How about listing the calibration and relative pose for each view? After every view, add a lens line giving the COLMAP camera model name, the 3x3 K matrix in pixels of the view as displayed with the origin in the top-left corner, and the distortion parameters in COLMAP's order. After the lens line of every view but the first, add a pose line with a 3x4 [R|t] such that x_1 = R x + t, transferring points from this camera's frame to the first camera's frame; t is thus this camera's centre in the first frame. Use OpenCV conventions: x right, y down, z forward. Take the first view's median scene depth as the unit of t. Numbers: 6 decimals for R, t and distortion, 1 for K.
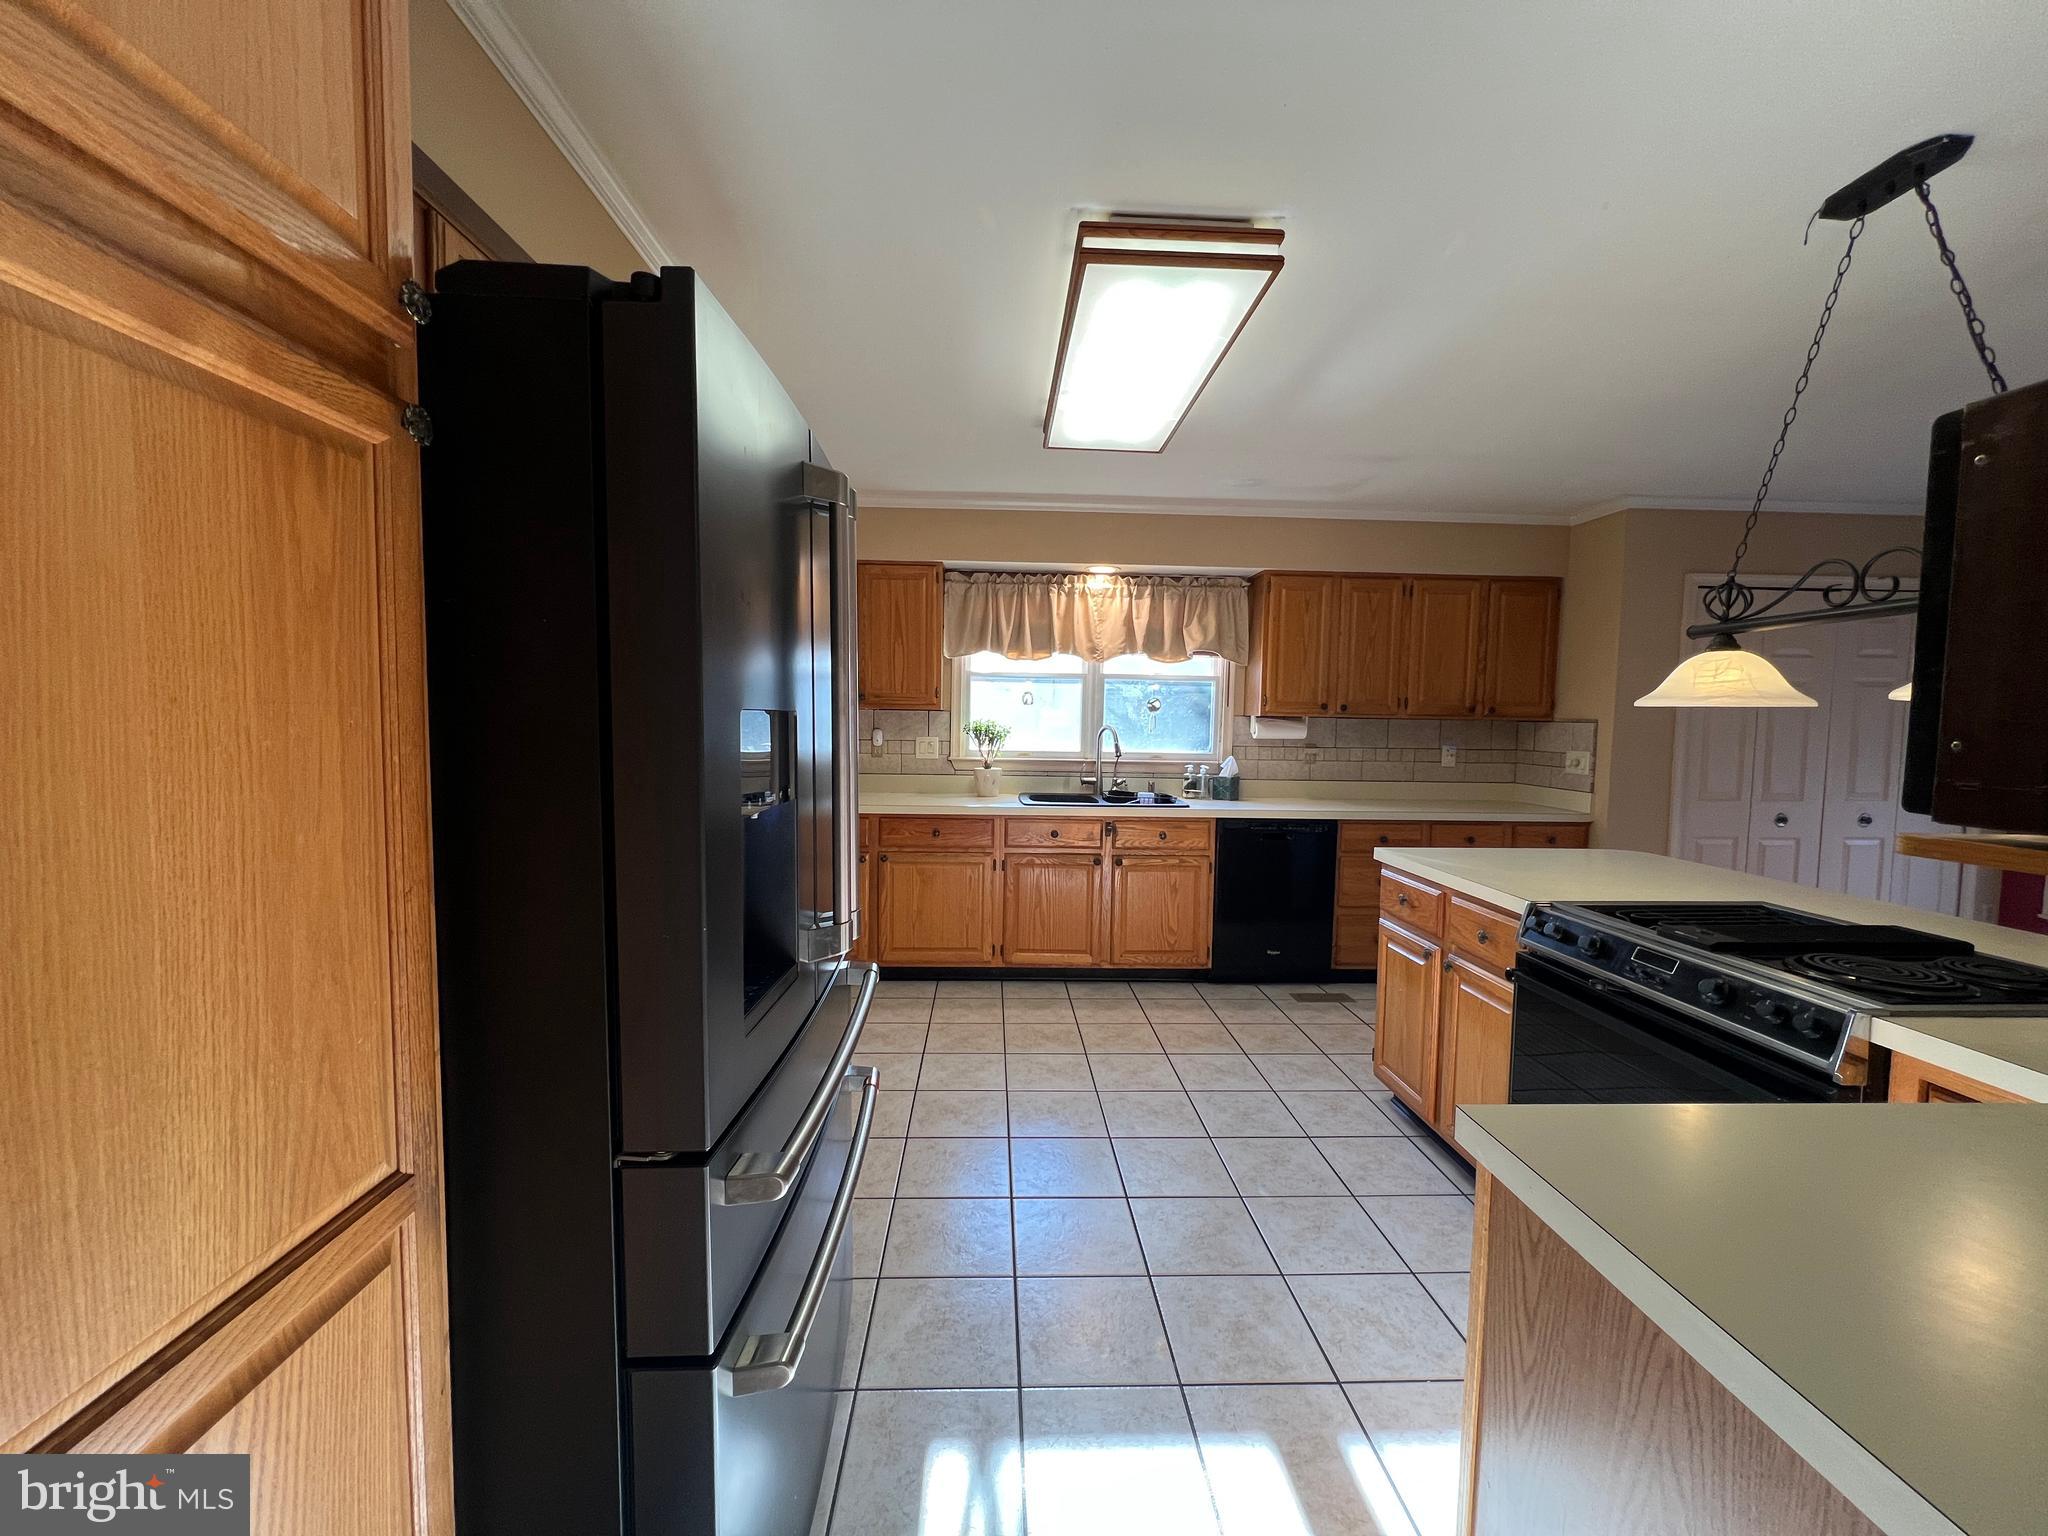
lens RADIAL K [[814.9, 0, 1021.7], [0, 814.9, 766.2], [0, 0, 1]] dist [-0.002673, -0.000131]
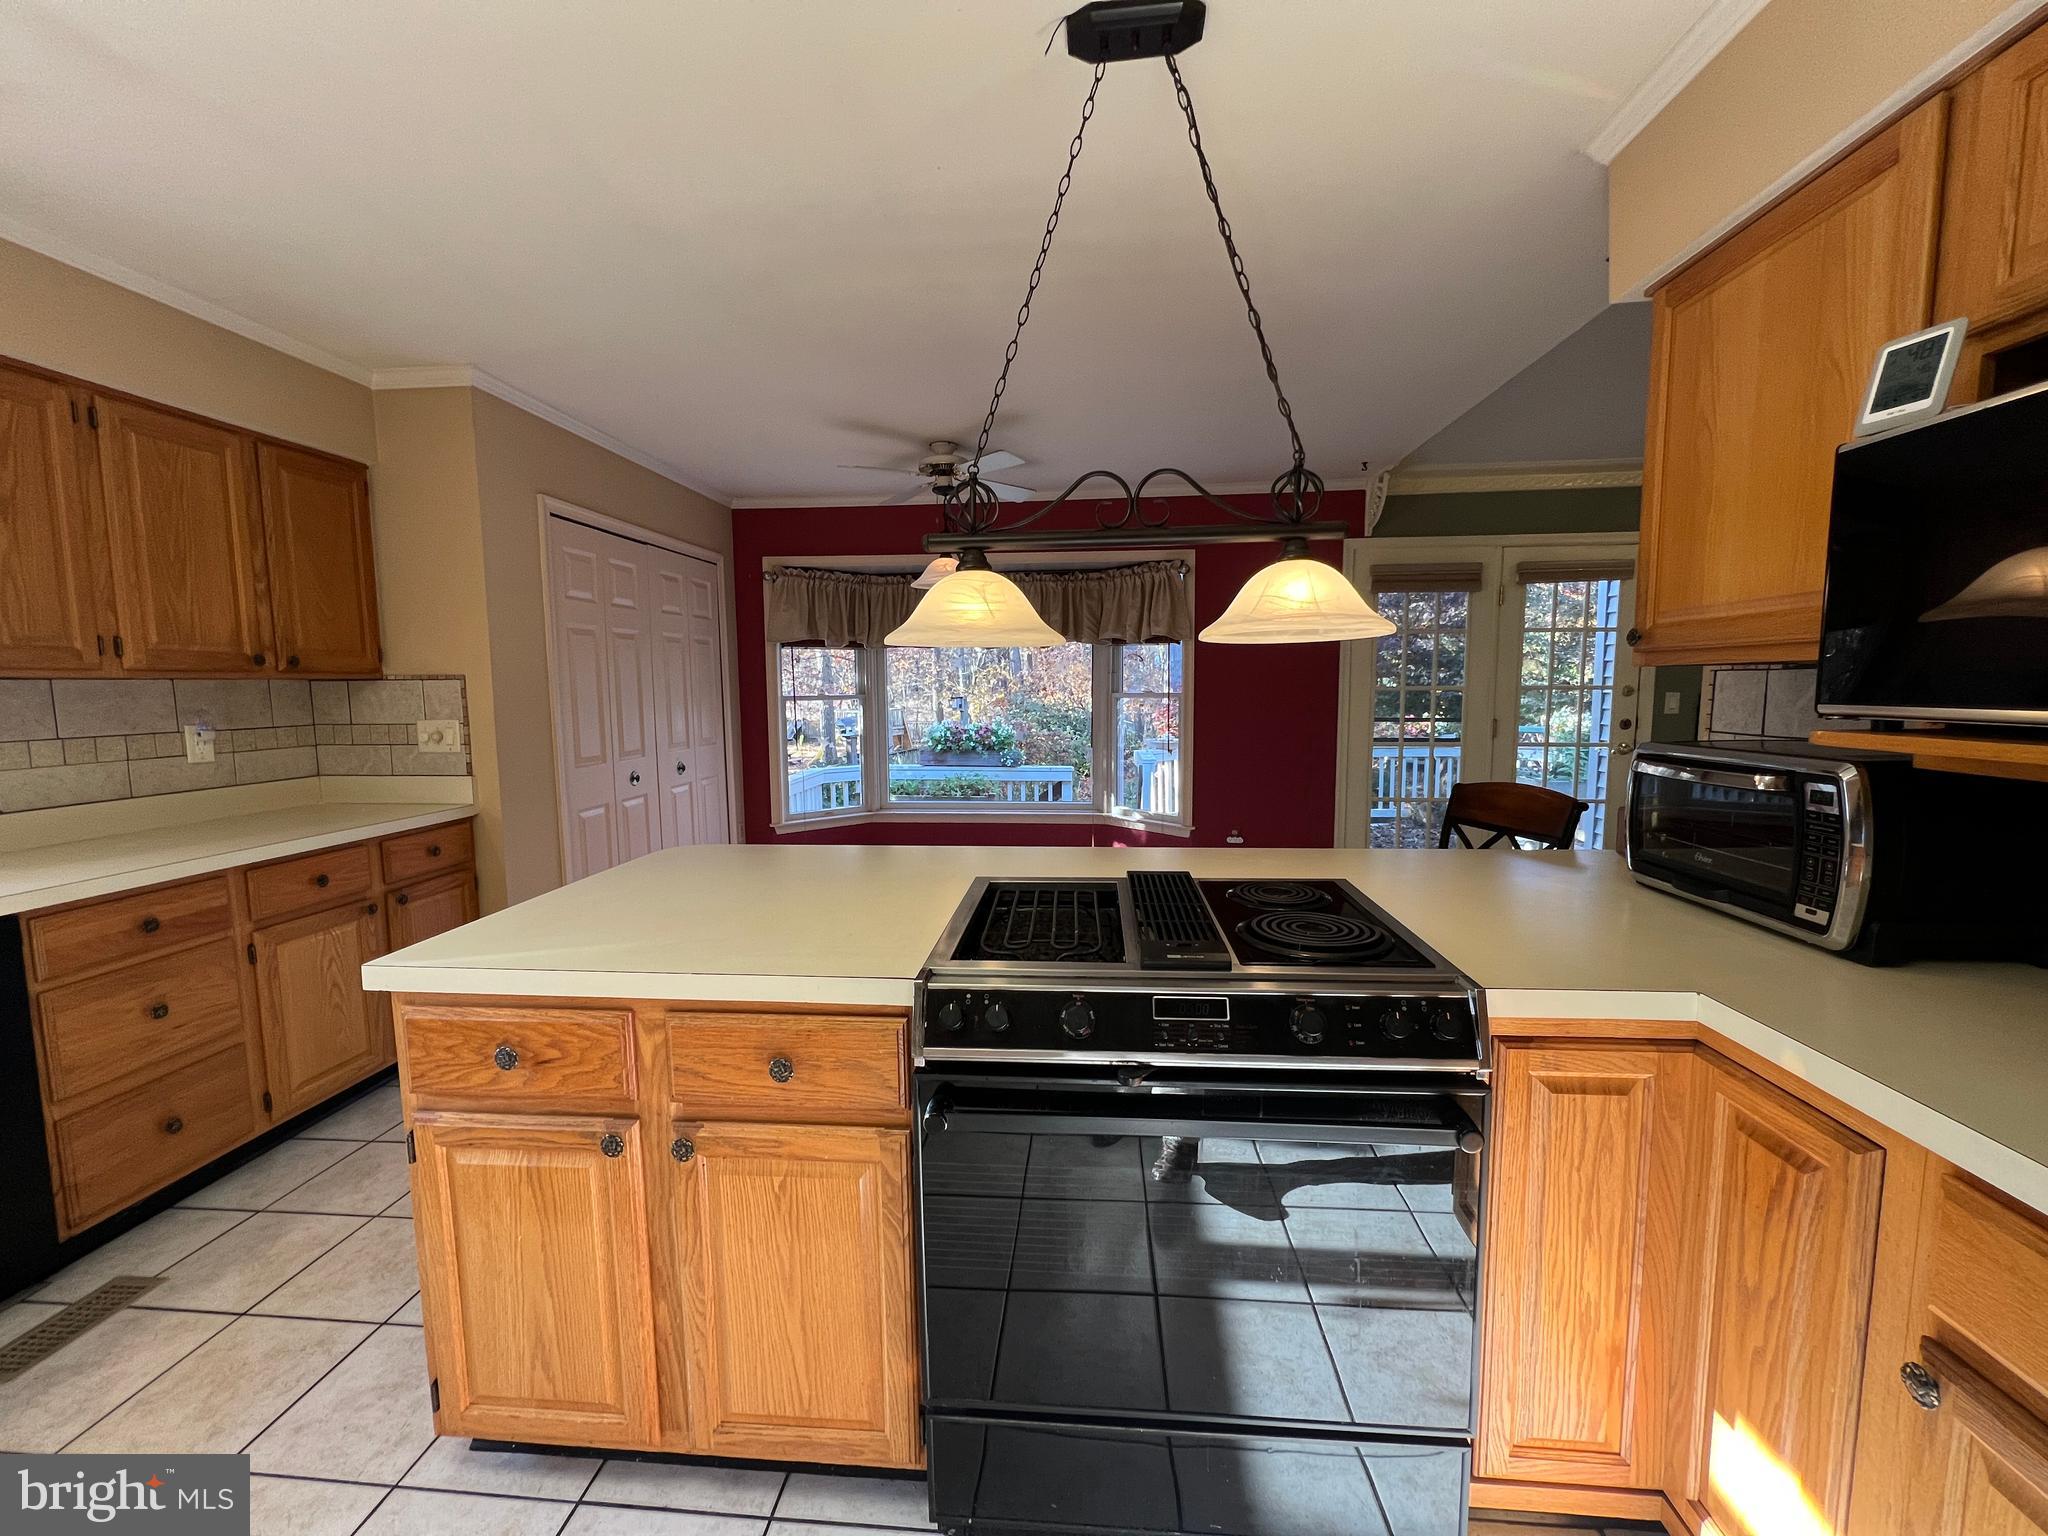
lens RADIAL K [[814.9, 0, 1021.7], [0, 814.9, 766.2], [0, 0, 1]] dist [-0.002673, -0.000131]
pose [[0.127742, -0.116798, 0.984906, 0.041478], [0.072358, 0.991493, 0.108194, -0.018167], [-0.989164, 0.057445, 0.135106, 0.390231]]
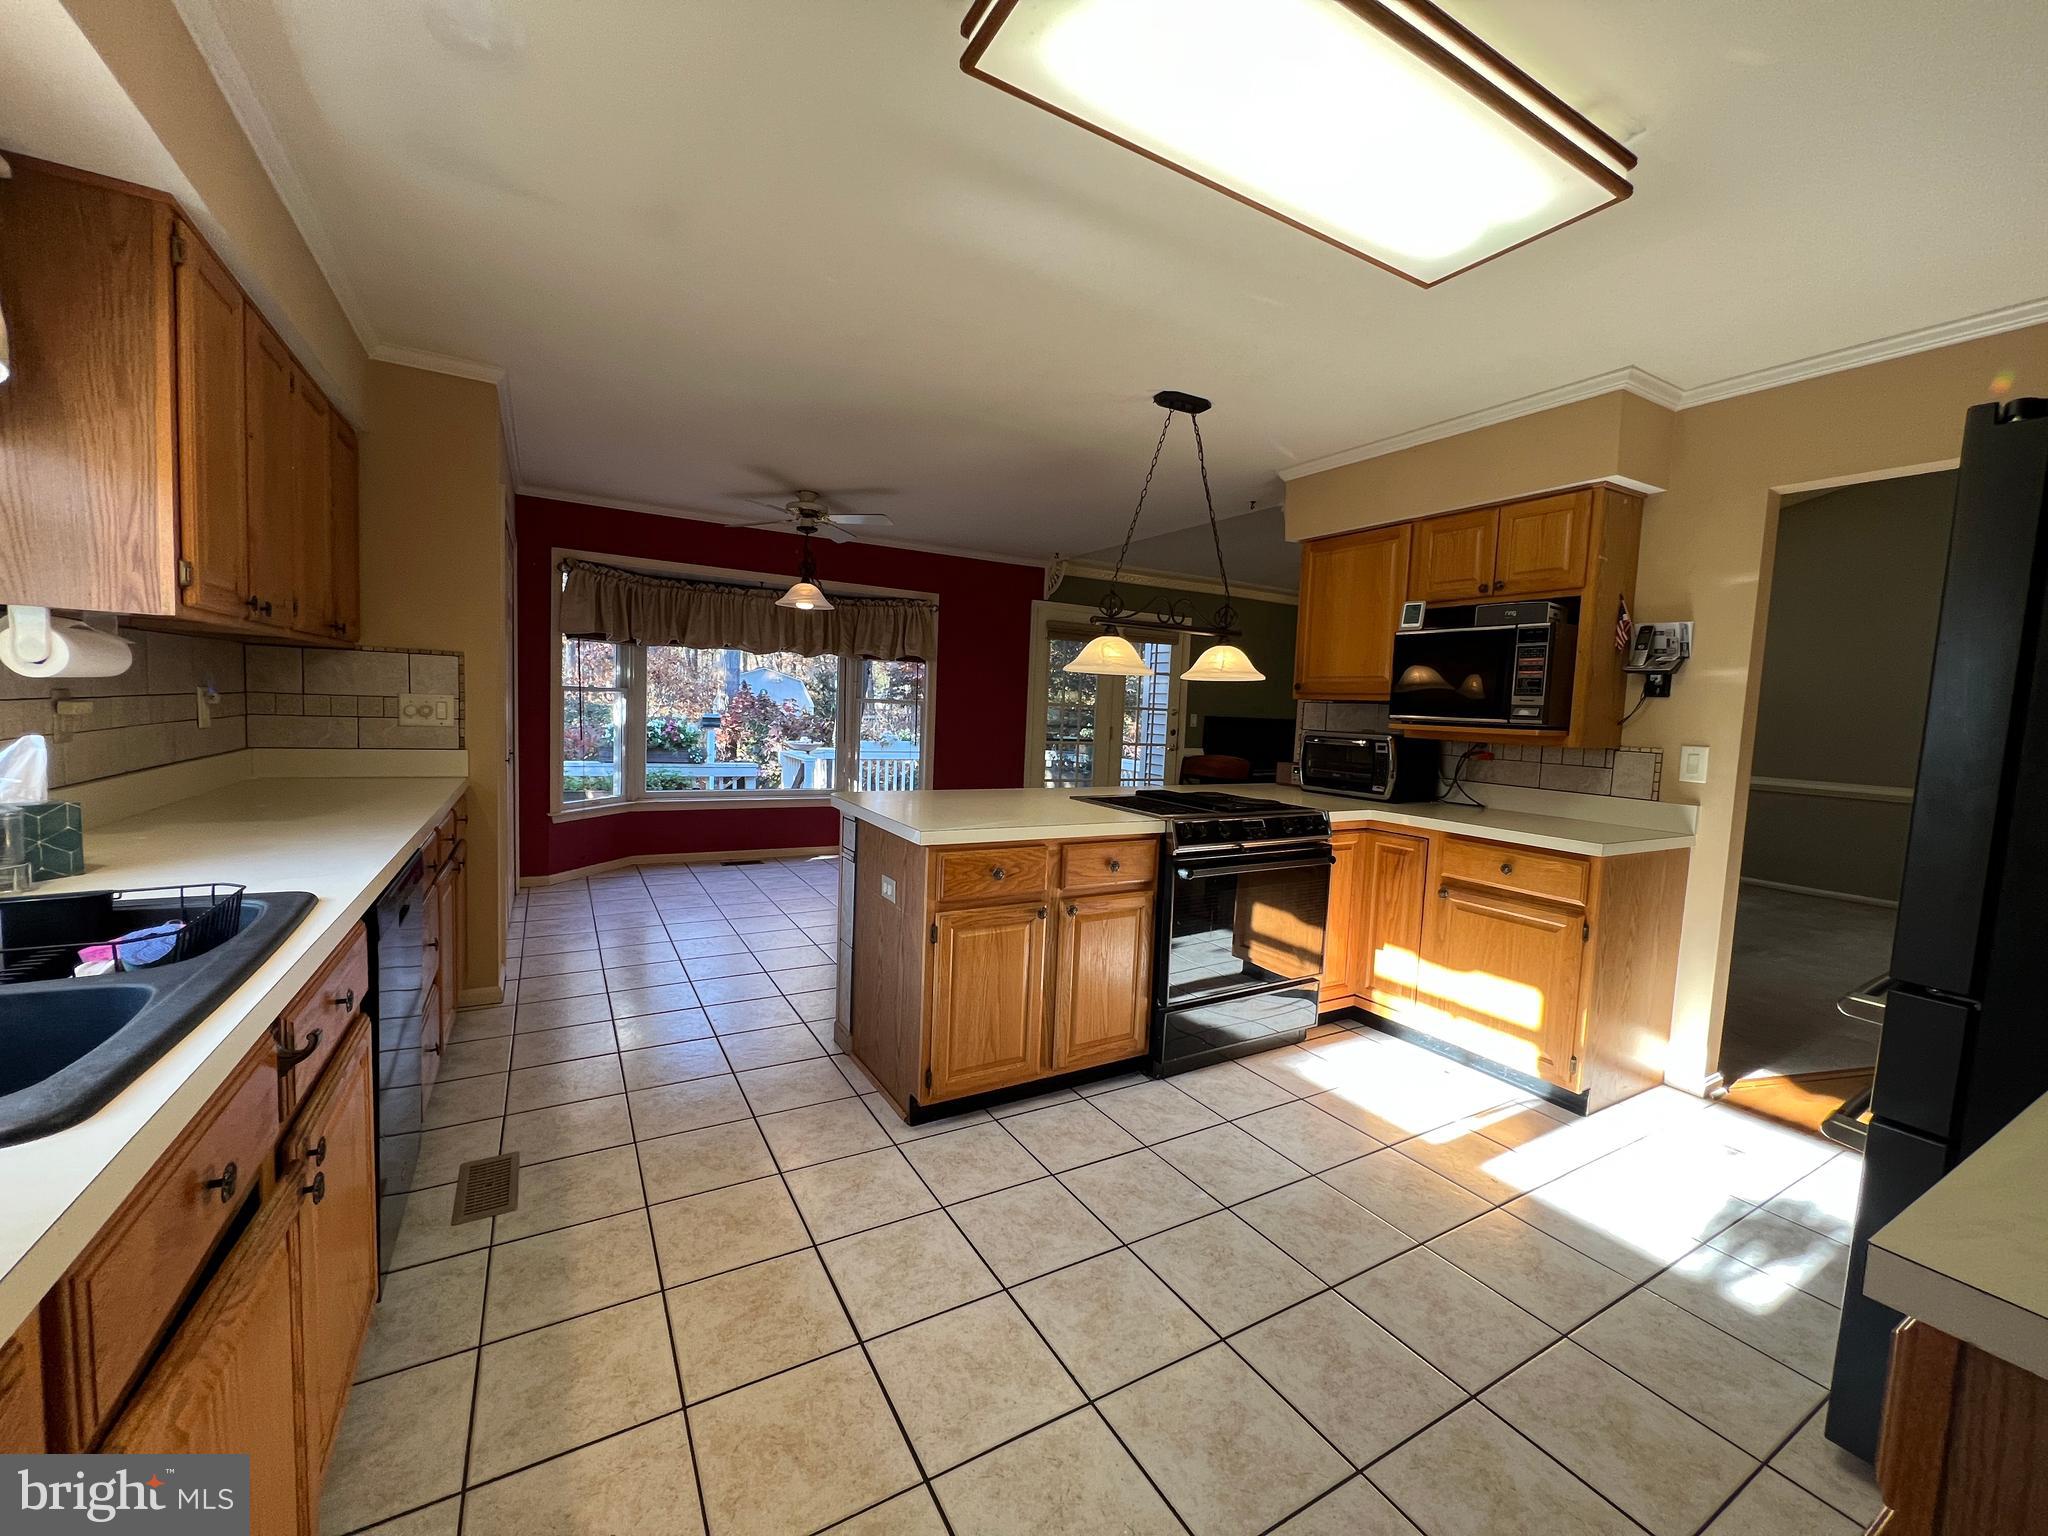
lens RADIAL K [[814.9, 0, 1021.7], [0, 814.9, 766.2], [0, 0, 1]] dist [-0.002673, -0.000131]
pose [[-0.463723, -0.102644, 0.880014, -0.198789], [0.005225, 0.992932, 0.118568, -0.037175], [-0.885965, 0.059580, -0.459910, 0.846716]]
